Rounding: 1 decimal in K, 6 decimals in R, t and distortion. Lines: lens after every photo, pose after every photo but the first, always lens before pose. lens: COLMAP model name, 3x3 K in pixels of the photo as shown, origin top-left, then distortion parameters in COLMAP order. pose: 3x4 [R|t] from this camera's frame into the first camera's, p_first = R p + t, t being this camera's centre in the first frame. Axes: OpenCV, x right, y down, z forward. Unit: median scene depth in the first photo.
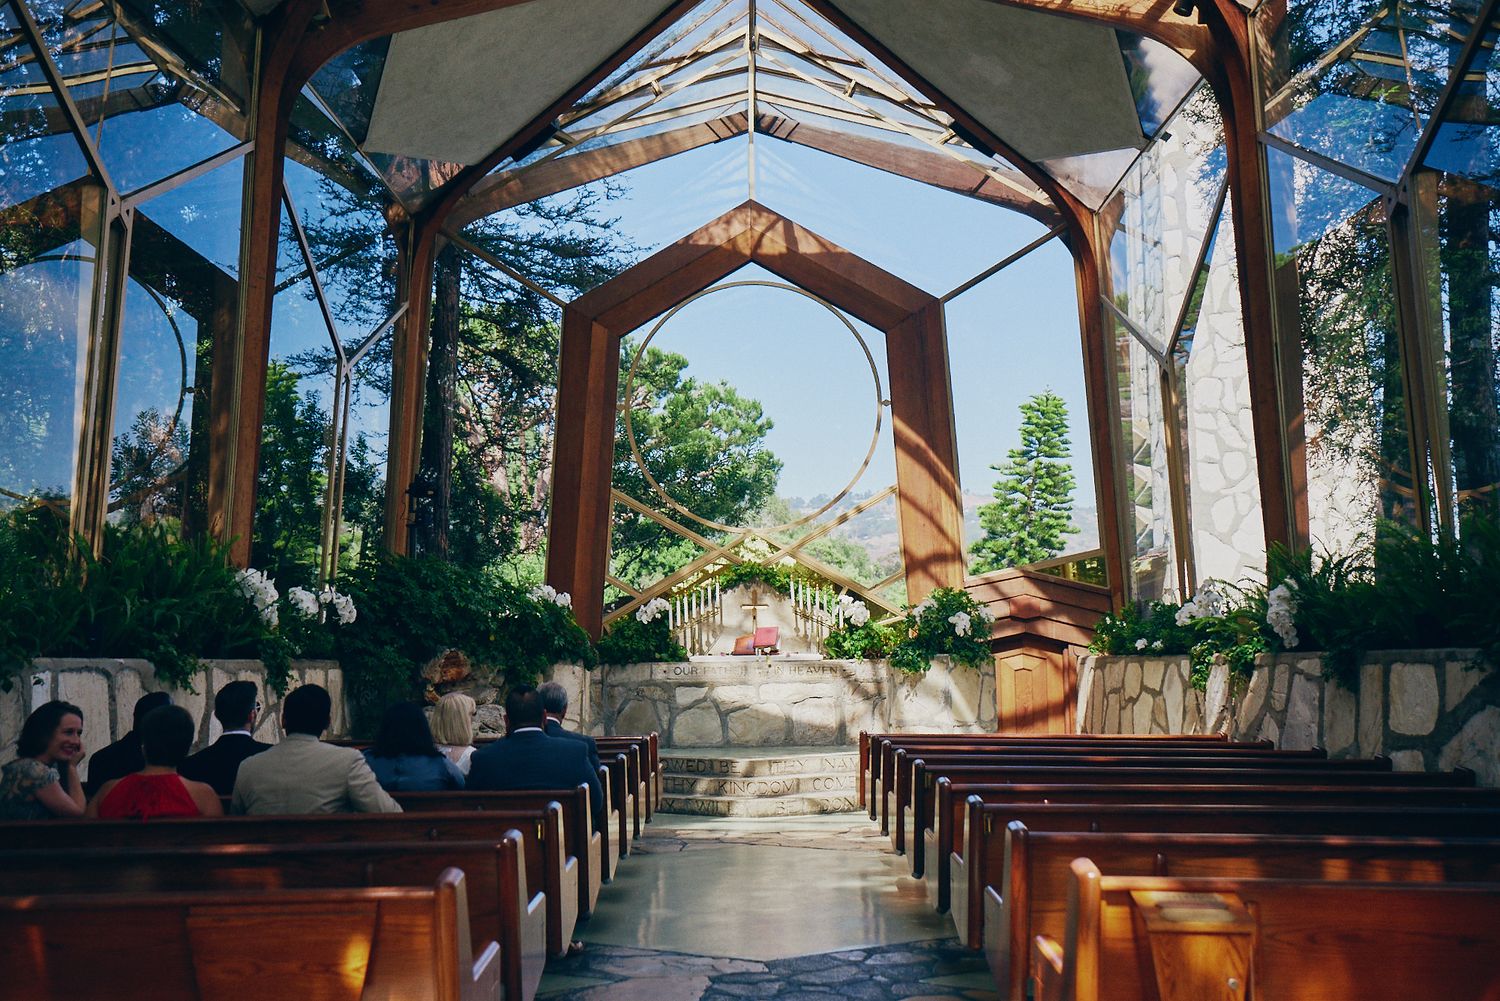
lens RADIAL K [[1514.9, 0, 750.0], [0, 1514.9, 500.5], [0, 0, 1]] dist [0.072786, -0.001251]
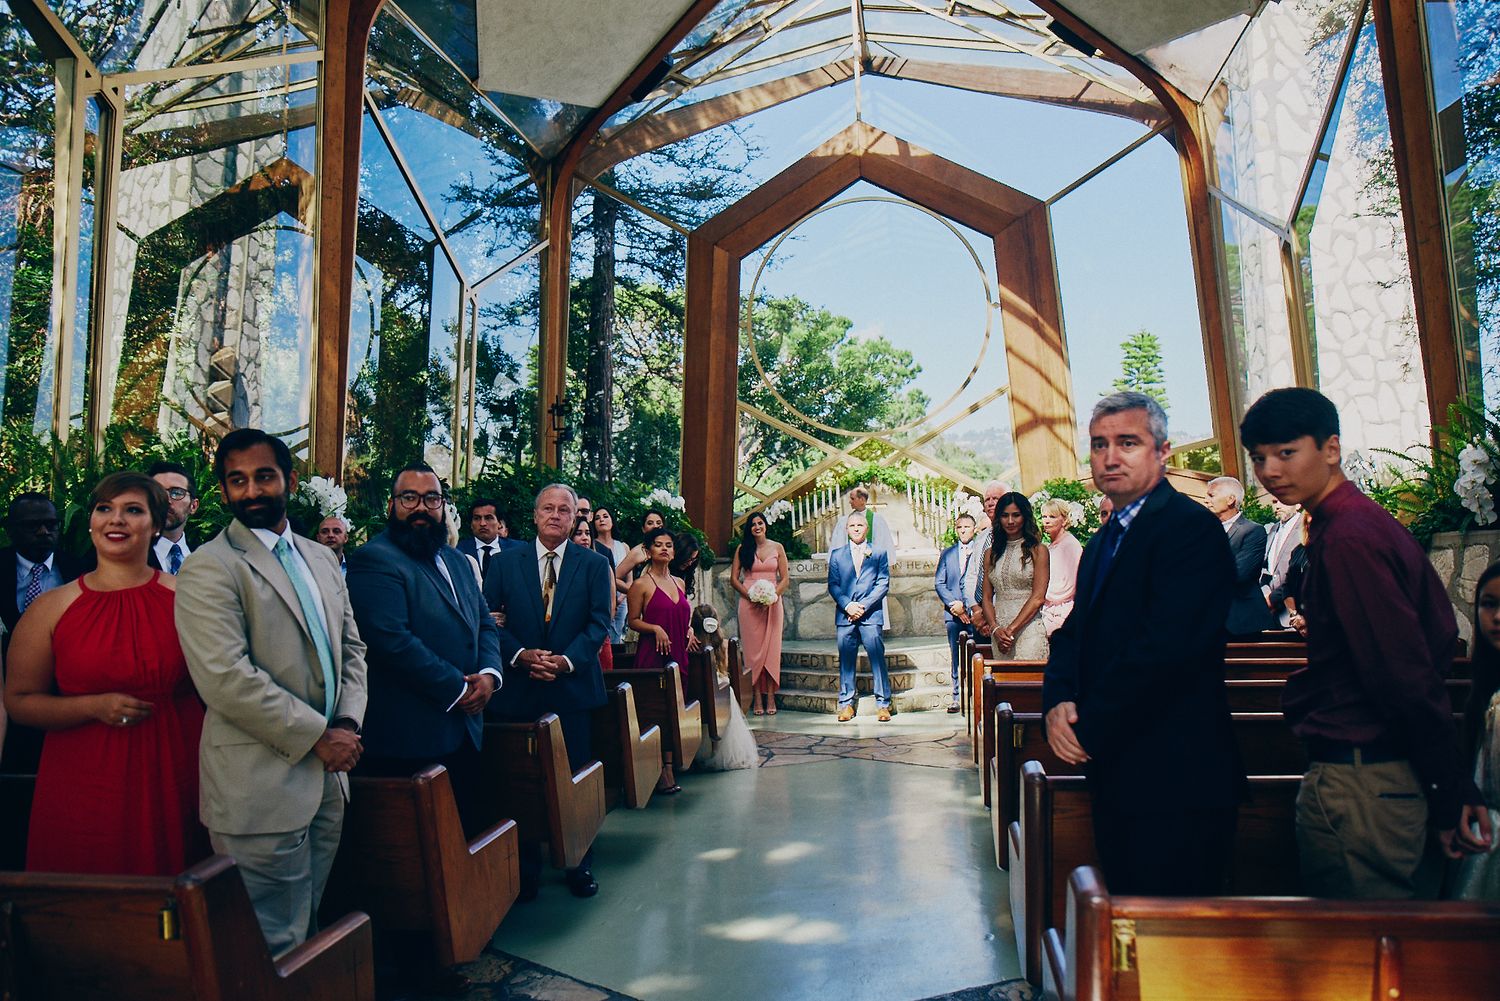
lens RADIAL K [[1070.8, 0, 747.4], [0, 1070.8, 505.6], [0, 0, 1]] dist [-0.054810, 0.030608]
pose [[0.985986, -0.032182, -0.163695, 0.037932], [0.041601, 0.997650, 0.054440, 0.025584], [0.161558, -0.060487, 0.985008, 0.250874]]
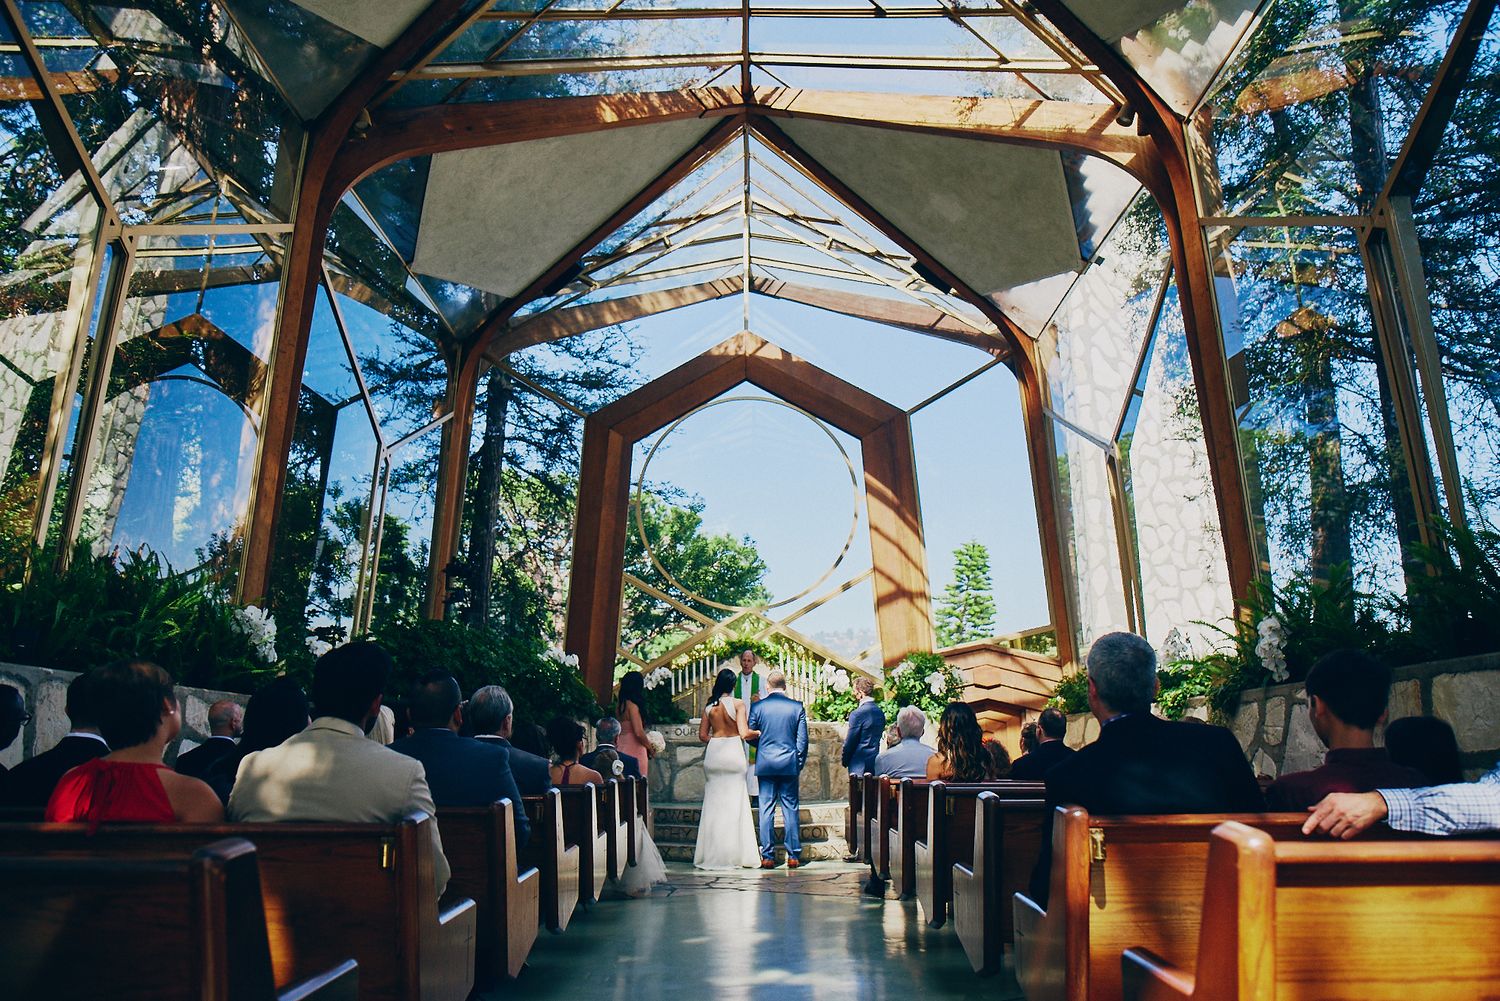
lens RADIAL K [[1070.8, 0, 747.4], [0, 1070.8, 505.6], [0, 0, 1]] dist [-0.054810, 0.030608]
pose [[0.999996, 0.000693, -0.002774, 0.004717], [-0.001043, 0.991733, -0.128311, 0.046099], [0.002662, 0.128313, 0.991730, 0.194091]]
